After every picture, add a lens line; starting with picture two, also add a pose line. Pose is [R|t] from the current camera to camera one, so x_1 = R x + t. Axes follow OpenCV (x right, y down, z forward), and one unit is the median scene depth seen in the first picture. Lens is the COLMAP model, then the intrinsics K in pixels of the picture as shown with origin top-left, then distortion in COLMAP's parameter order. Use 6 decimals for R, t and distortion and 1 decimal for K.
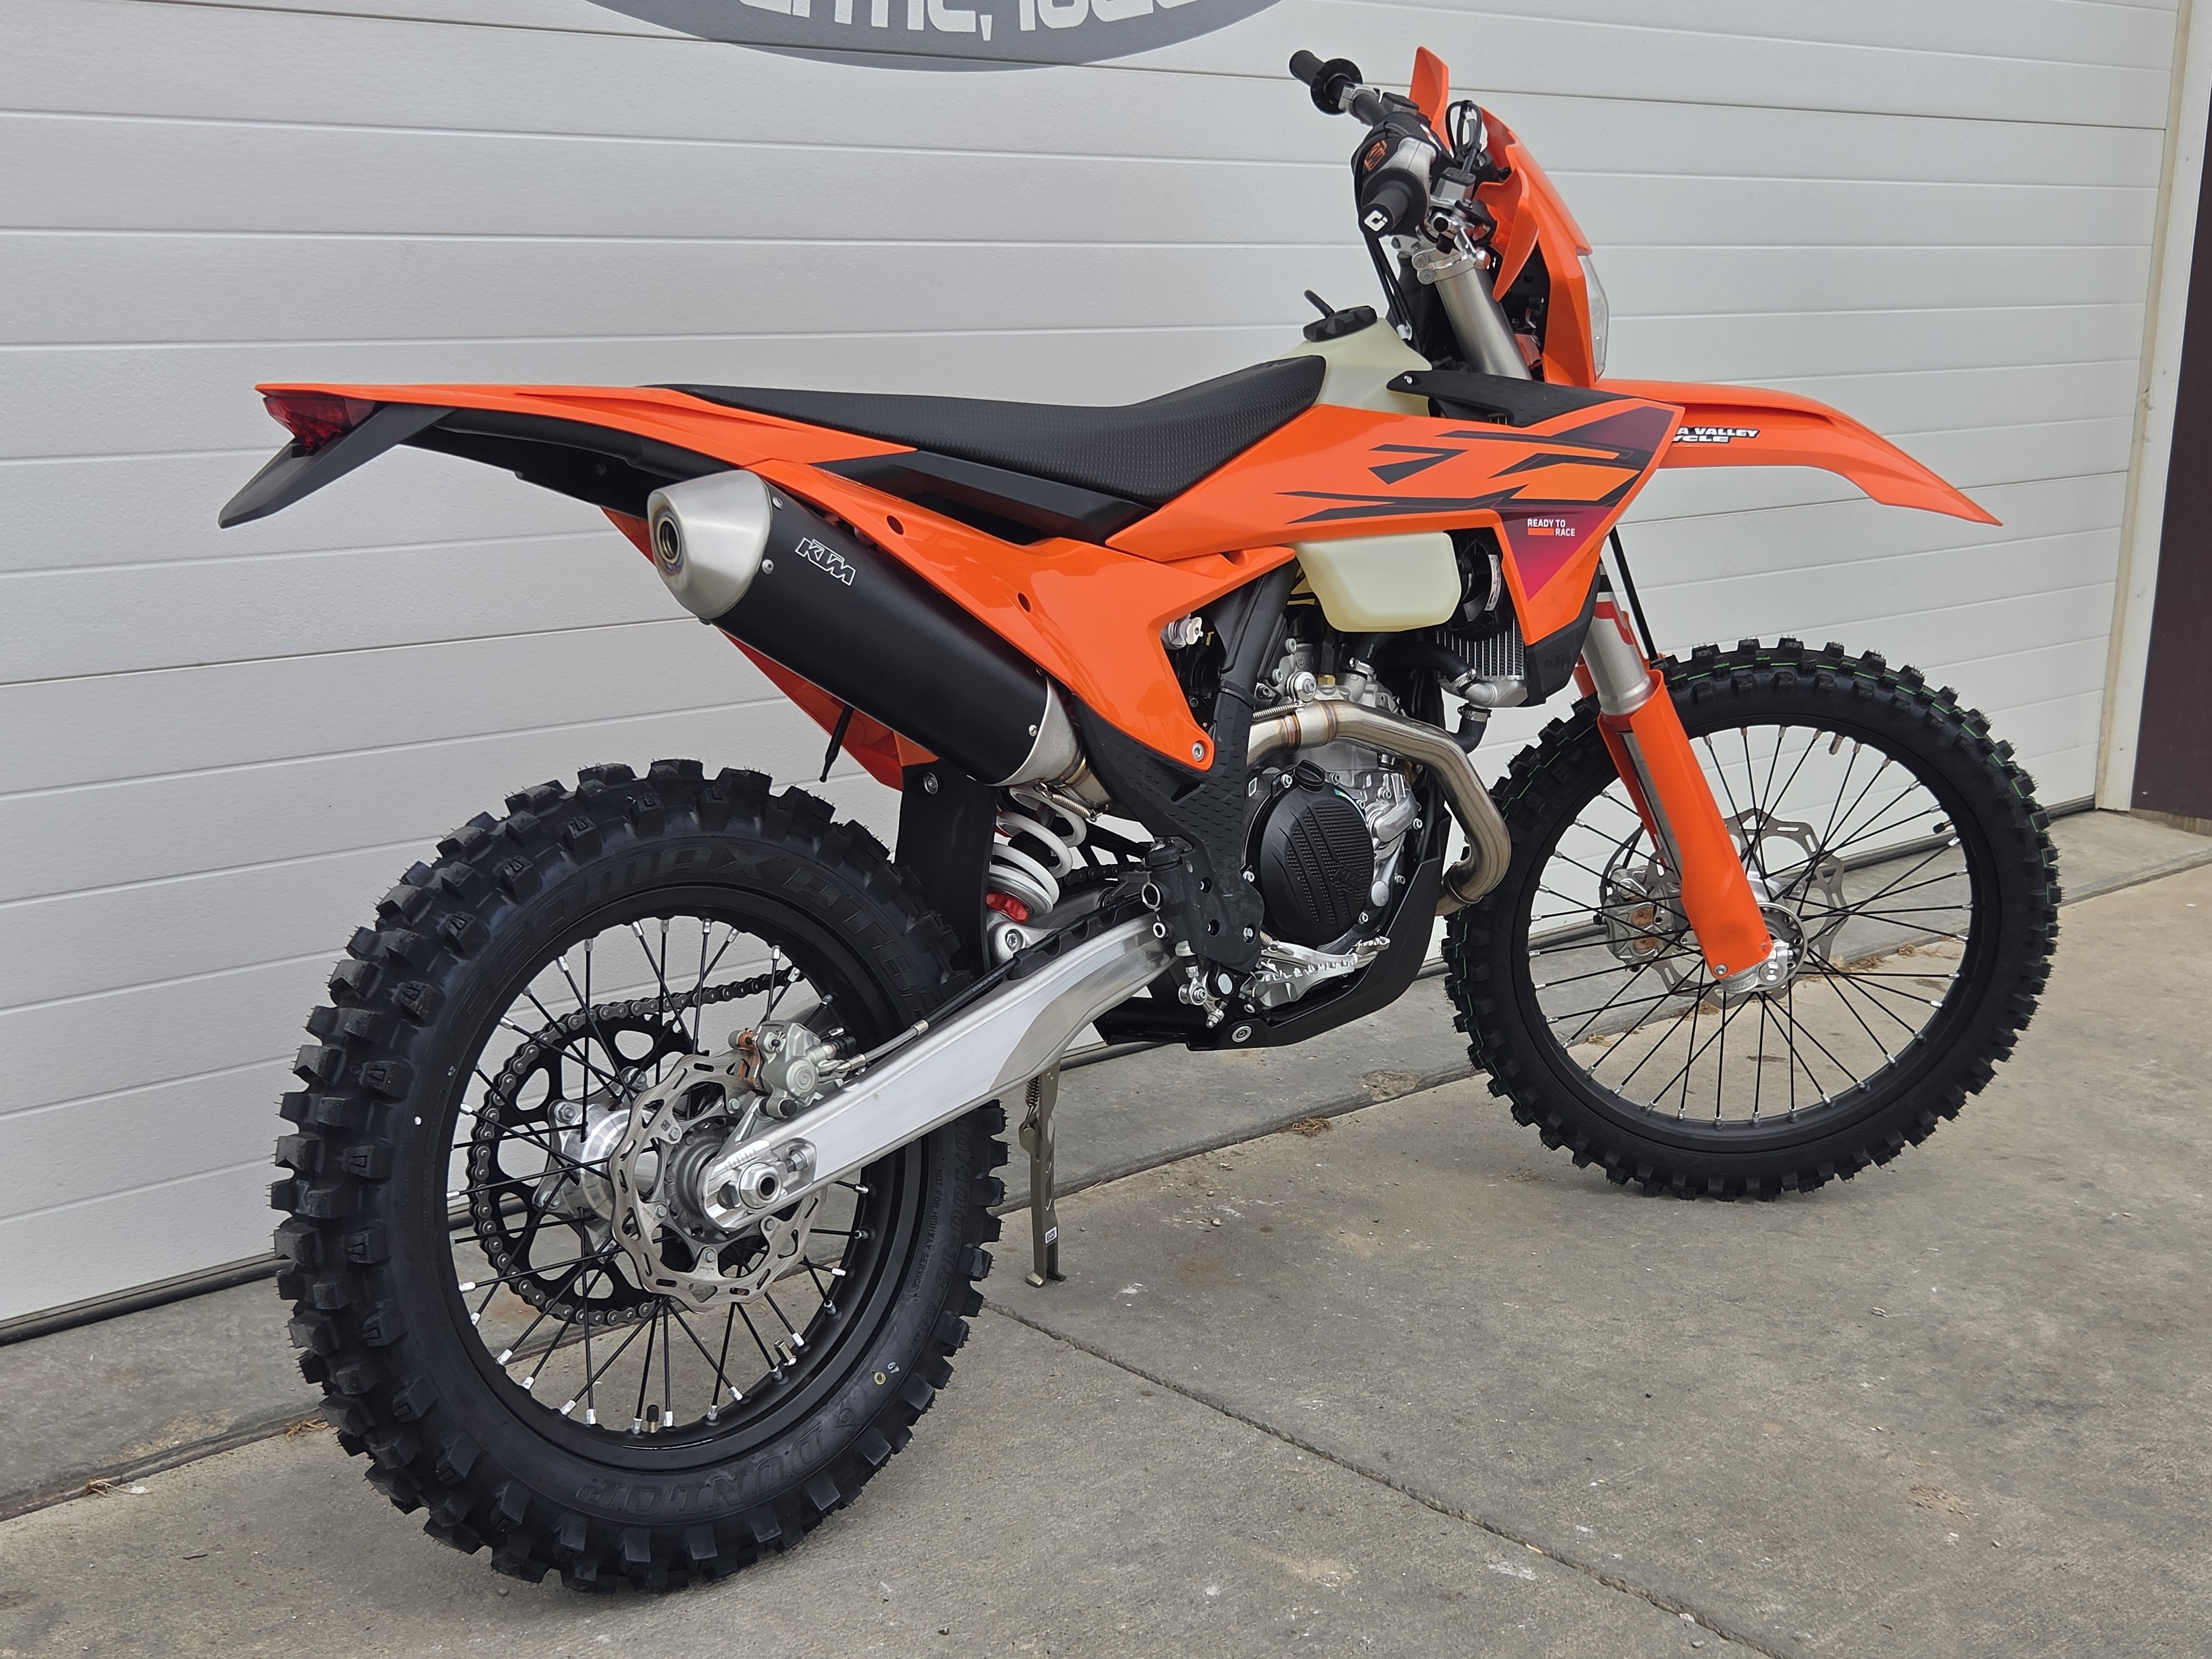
lens RADIAL K [[3040.4, 0, 1148.9], [0, 3040.4, 843.3], [0, 0, 1]] dist [0.071522, 0.000000]
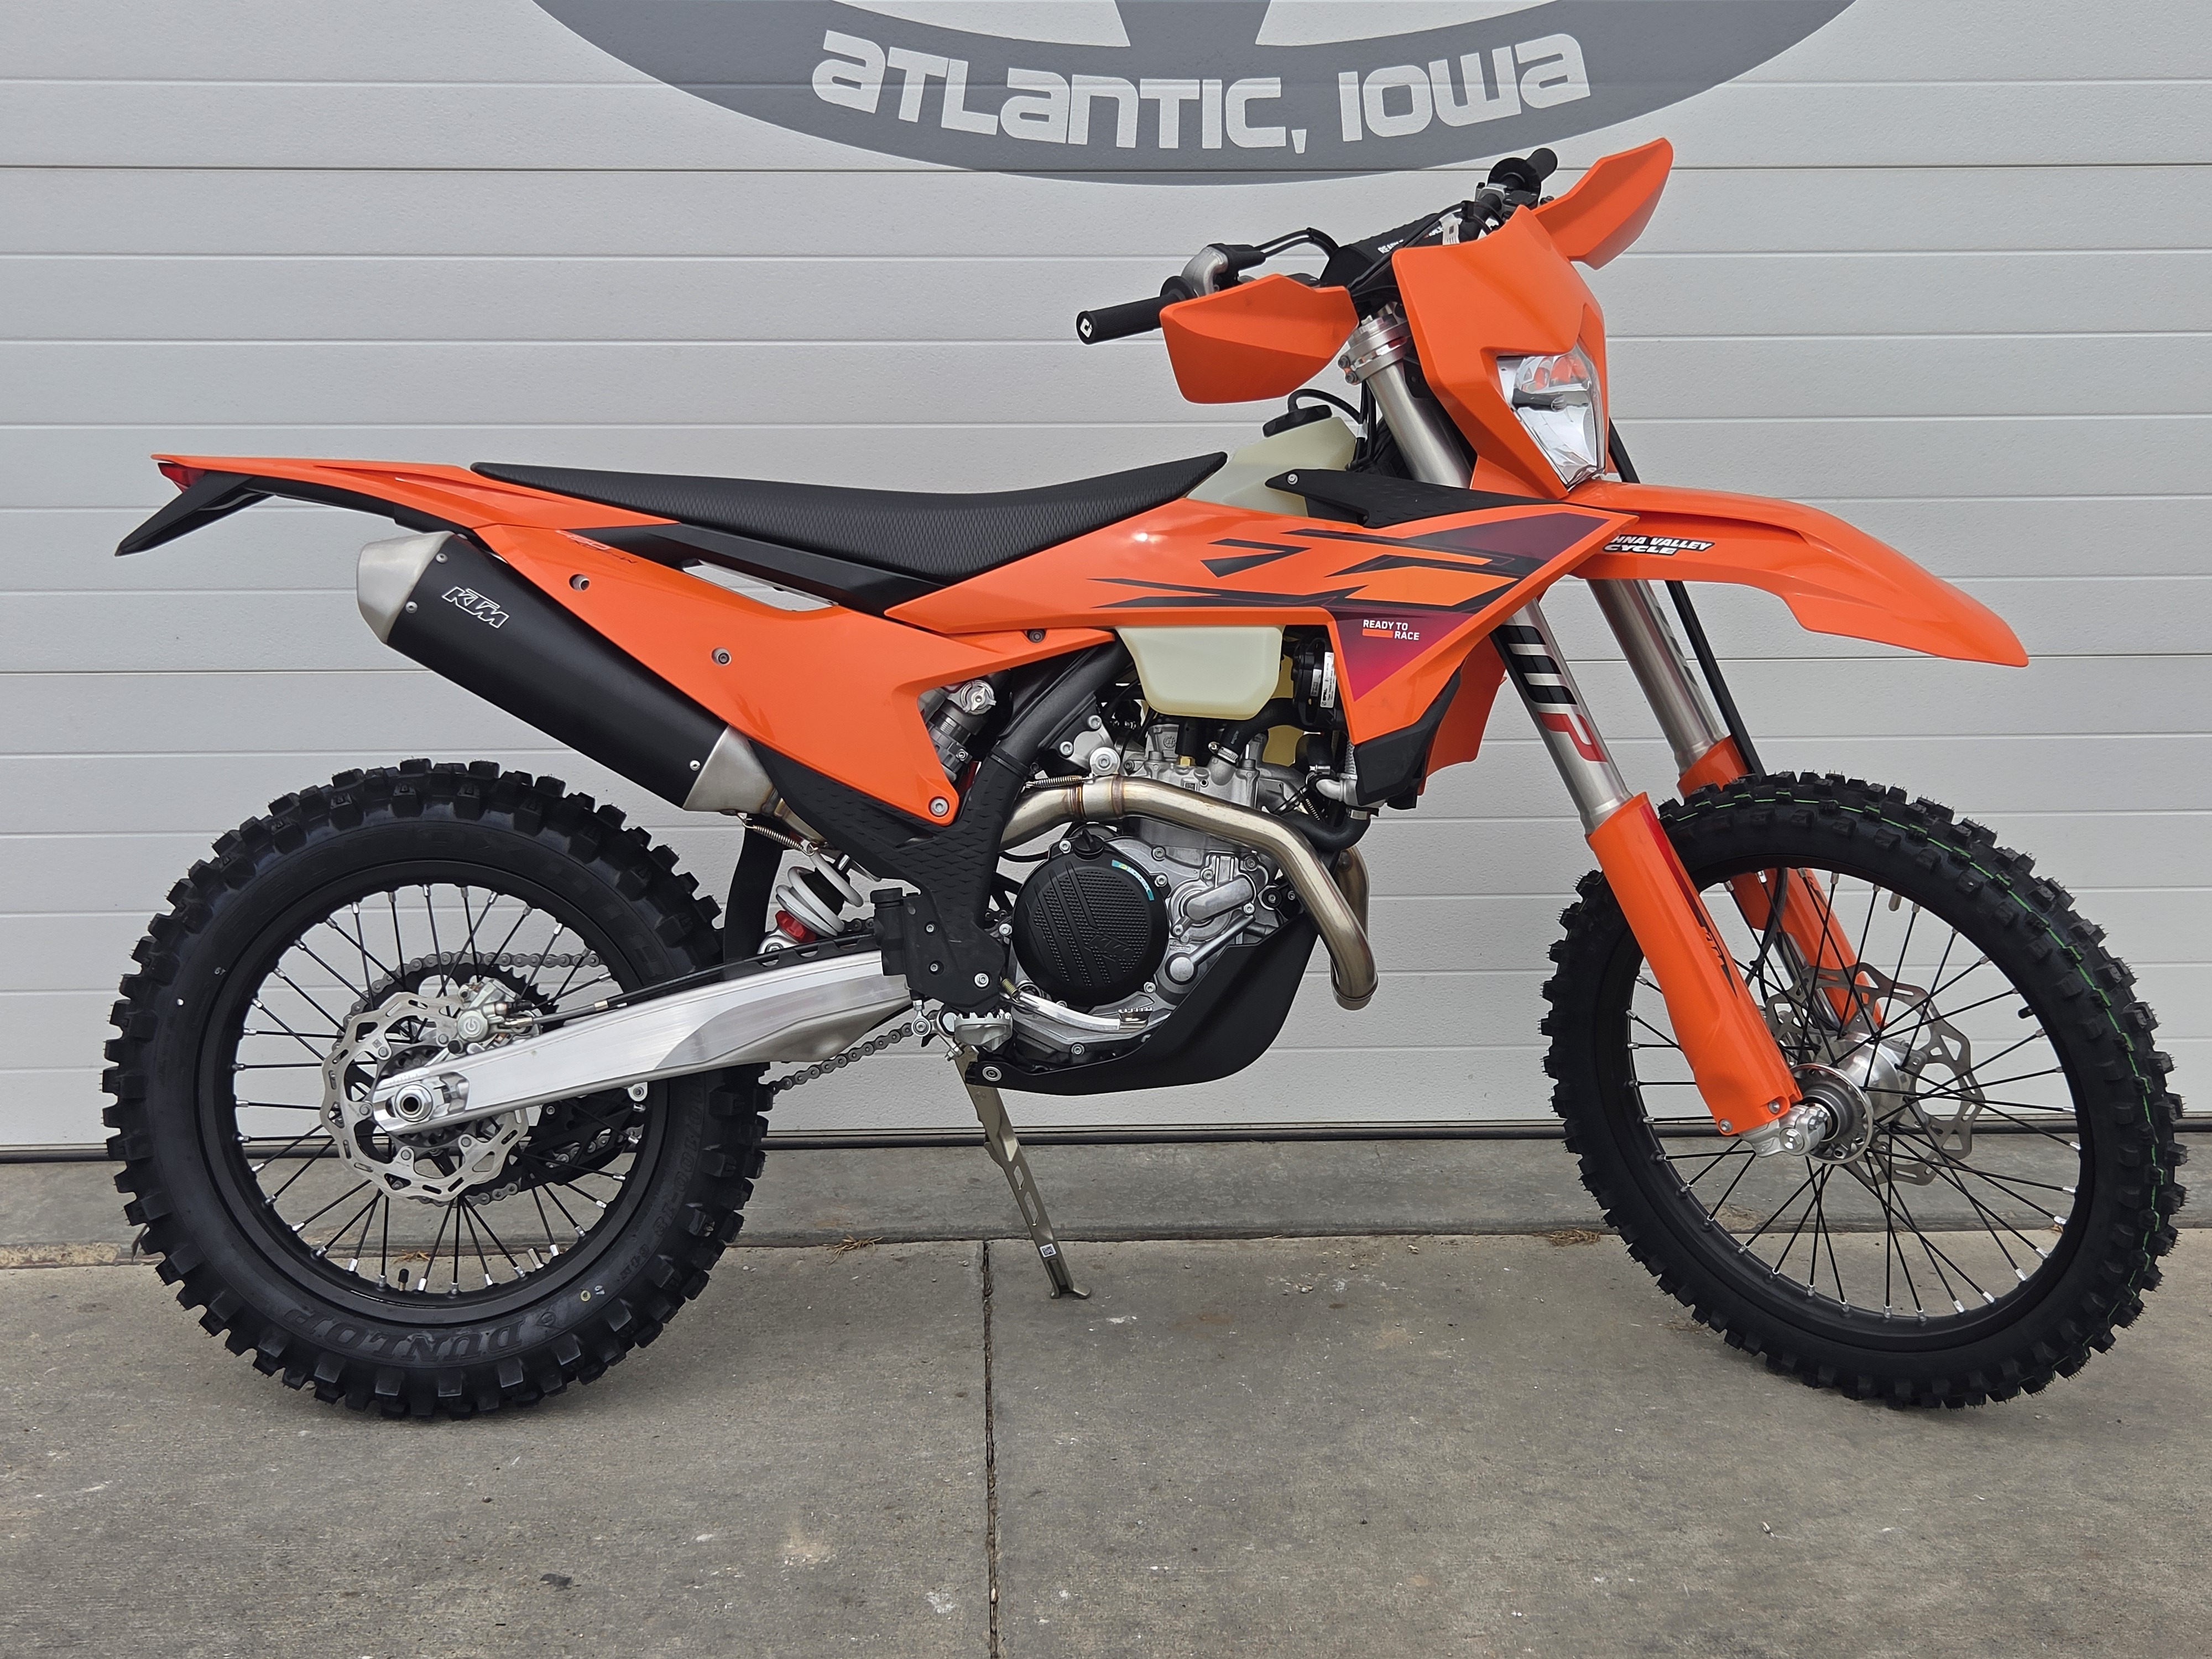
lens RADIAL K [[3040.4, 0, 1108.9], [0, 3040.4, 831.2], [0, 0, 1]] dist [0.071522, 0.000000]
pose [[0.733354, 0.105668, -0.671584, 0.753962], [-0.123566, 0.992111, 0.021168, -0.049427], [0.668523, 0.067461, 0.740626, 0.214431]]
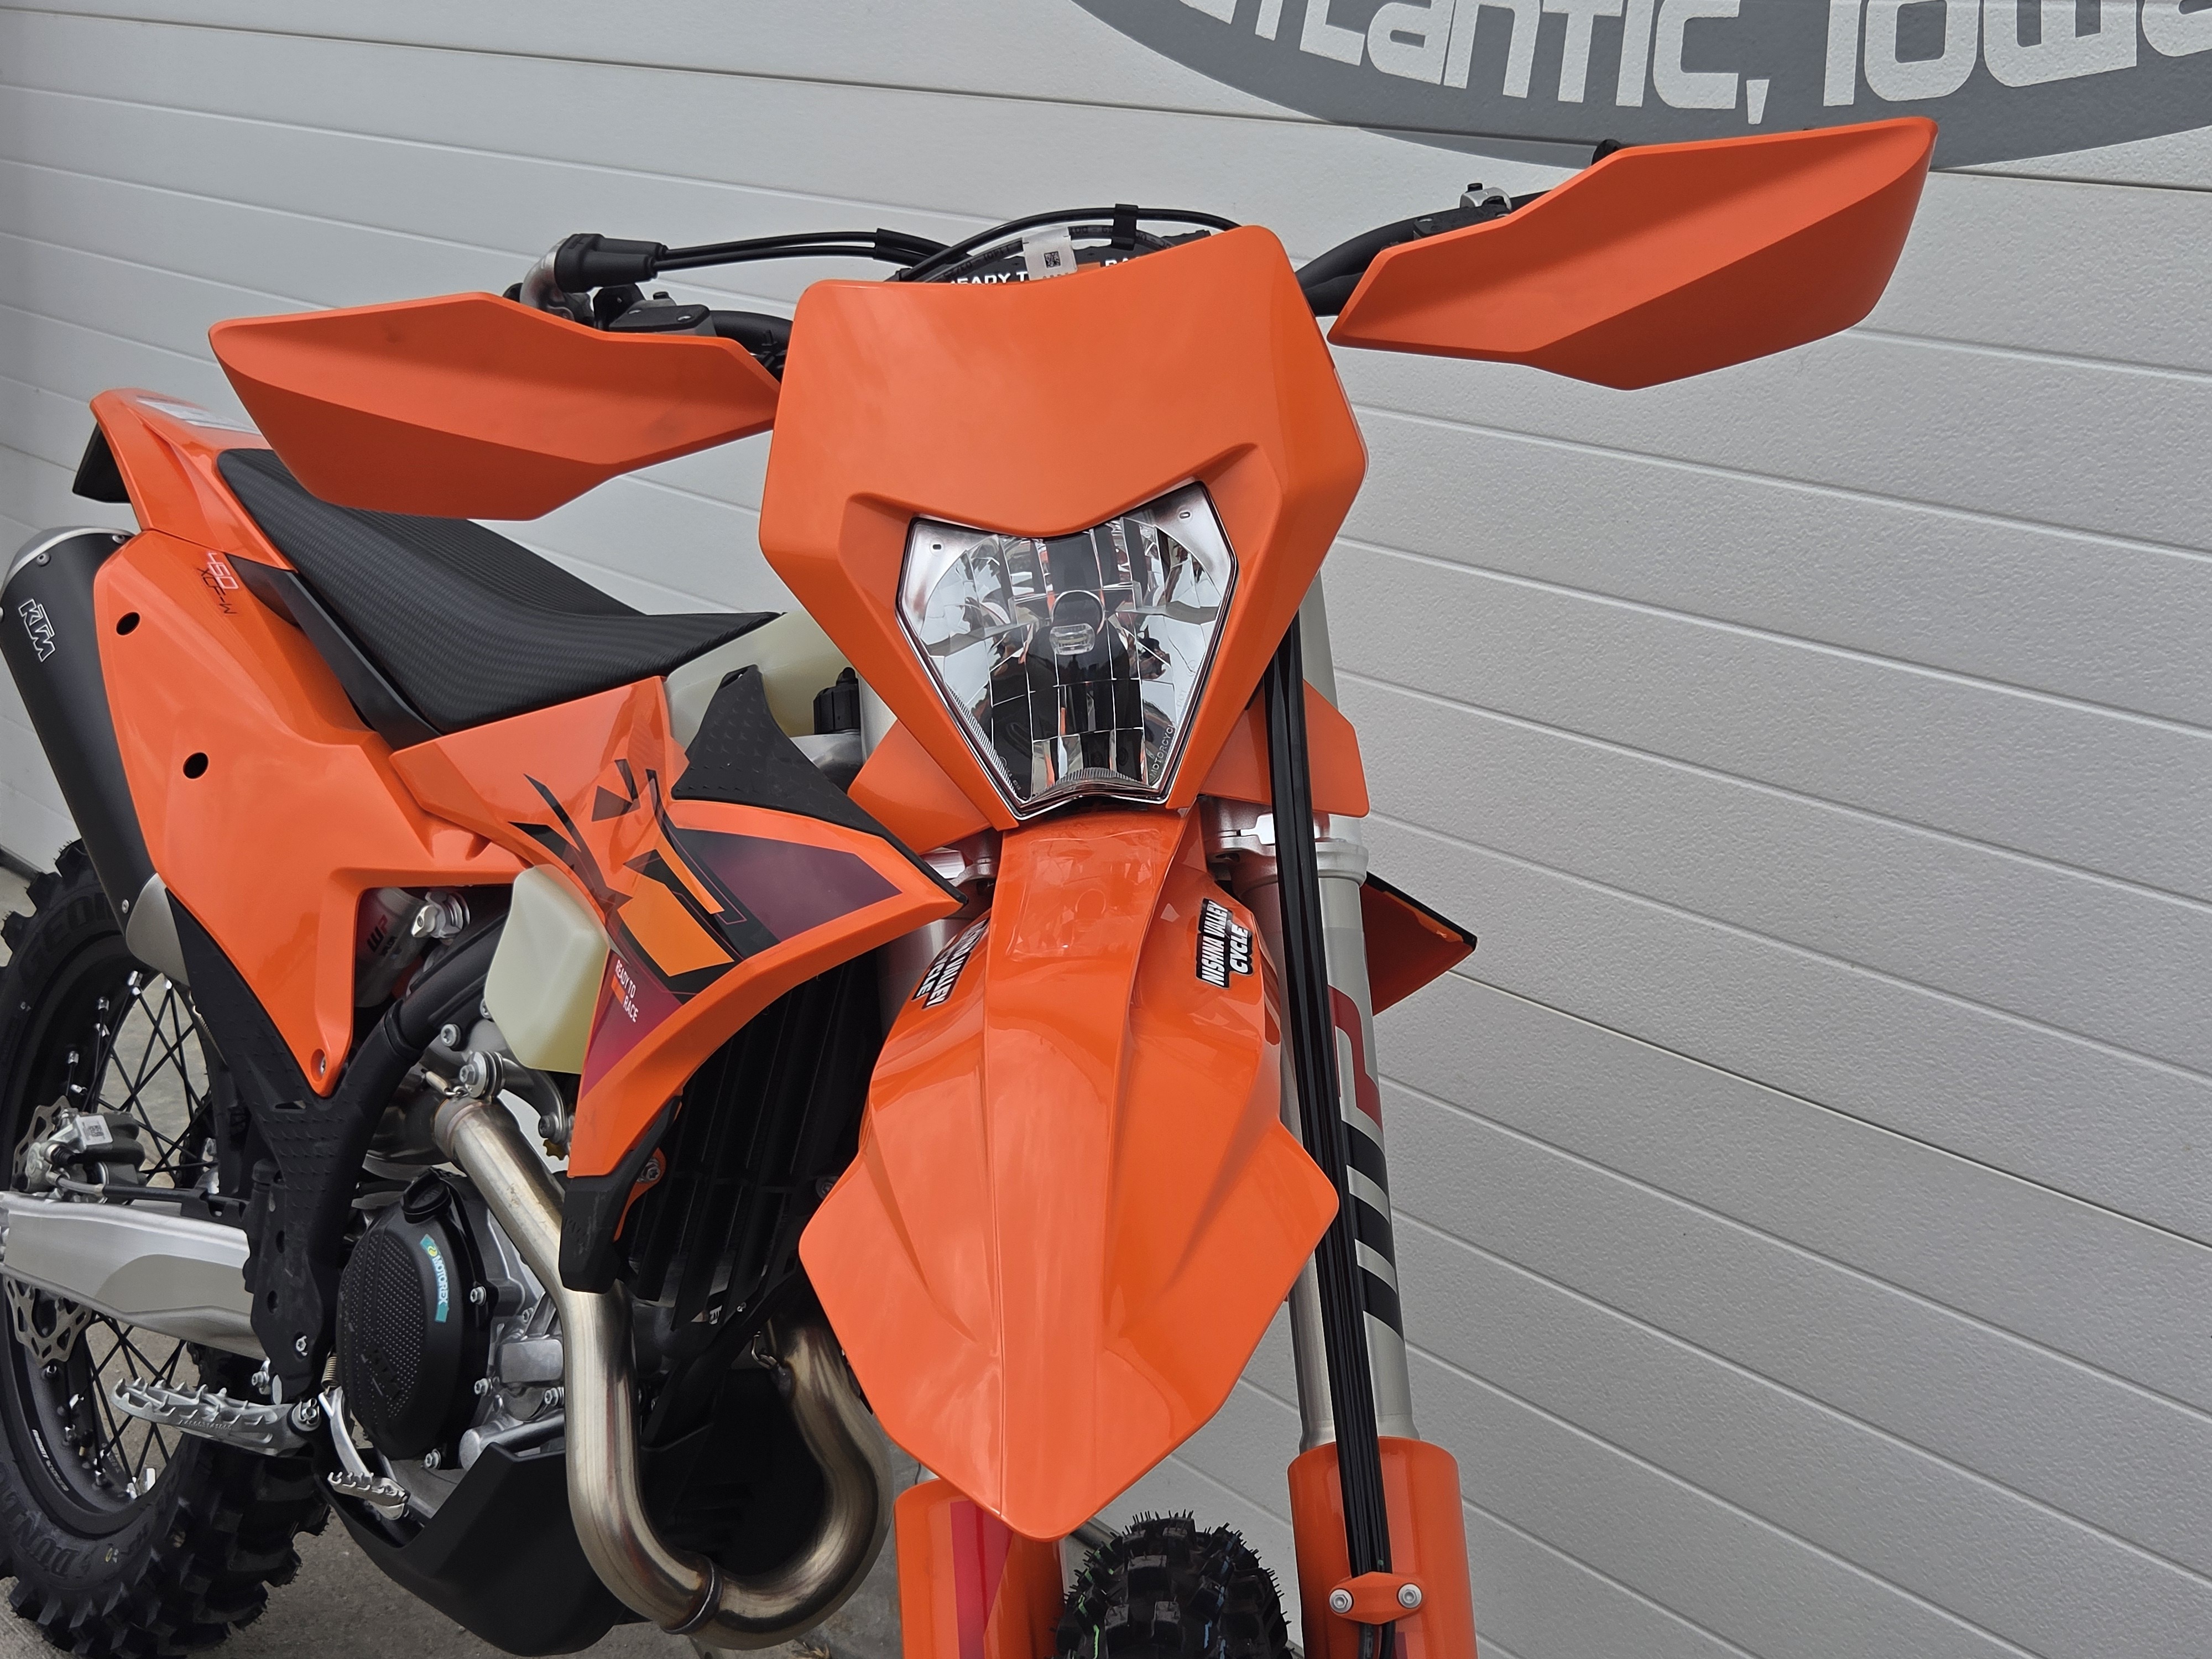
lens RADIAL K [[3040.4, 0, 1093.0], [0, 3040.4, 847.9], [0, 0, 1]] dist [0.071522, 0.000000]
pose [[-0.103492, 0.209640, -0.972286, 0.640838], [-0.282931, 0.930947, 0.230842, -0.275906], [0.953540, 0.298981, -0.037032, 1.113827]]
